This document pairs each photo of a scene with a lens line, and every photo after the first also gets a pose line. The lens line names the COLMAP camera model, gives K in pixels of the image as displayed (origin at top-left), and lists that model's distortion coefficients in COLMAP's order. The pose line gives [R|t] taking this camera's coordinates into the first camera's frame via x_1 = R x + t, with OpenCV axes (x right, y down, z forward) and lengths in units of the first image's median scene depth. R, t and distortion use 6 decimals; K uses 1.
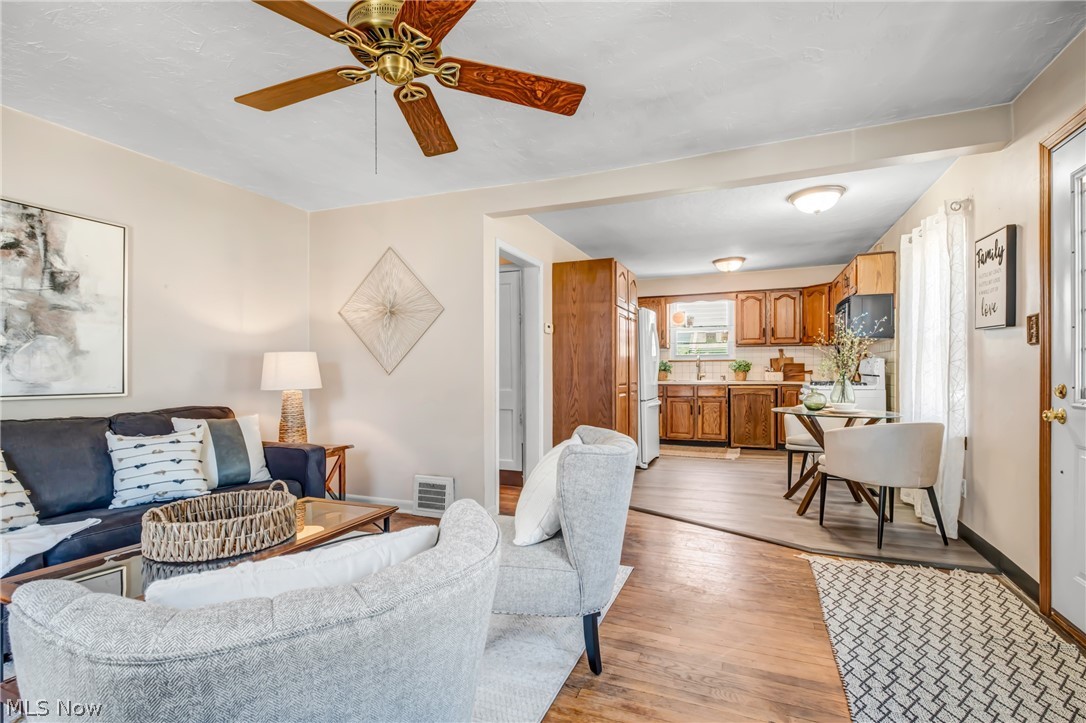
lens RADIAL K [[499.5, 0, 545.2], [0, 499.5, 373.3], [0, 0, 1]] dist [0.000943, 0.000059]
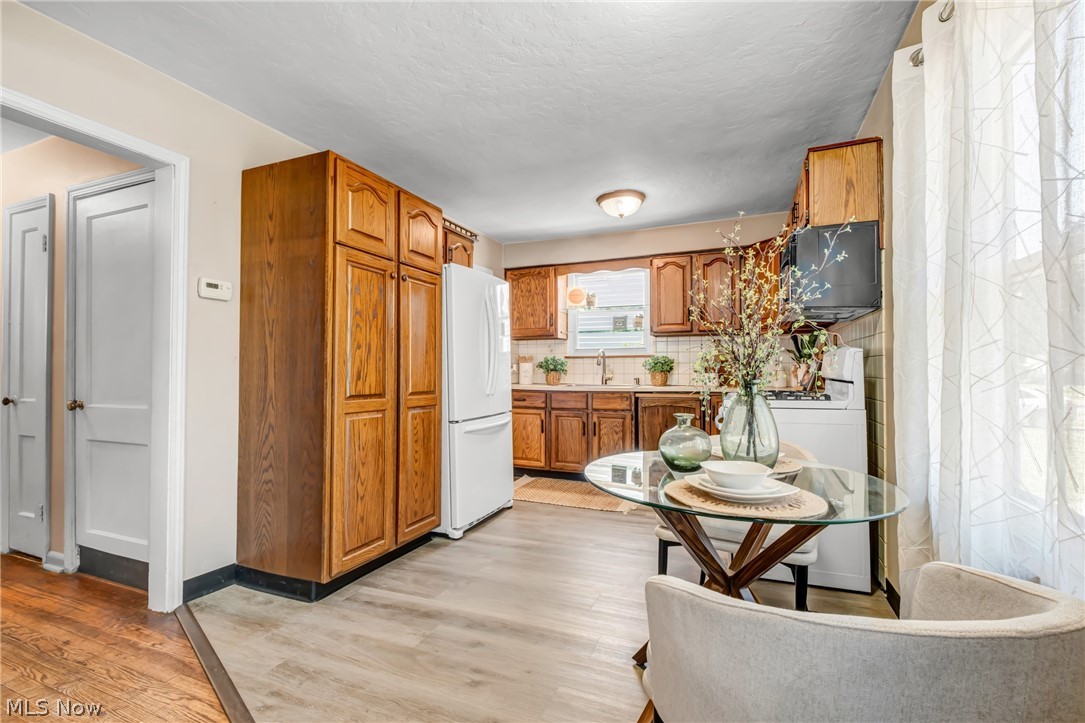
lens RADIAL K [[481.7, 0, 543.2], [0, 481.7, 363.8], [0, 0, 1]] dist [0.009263, -0.007461]
pose [[0.999987, 0.002113, -0.004659, 0.287772], [-0.002200, 0.999822, -0.018730, -0.003045], [0.004618, 0.018740, 0.999814, 0.410061]]
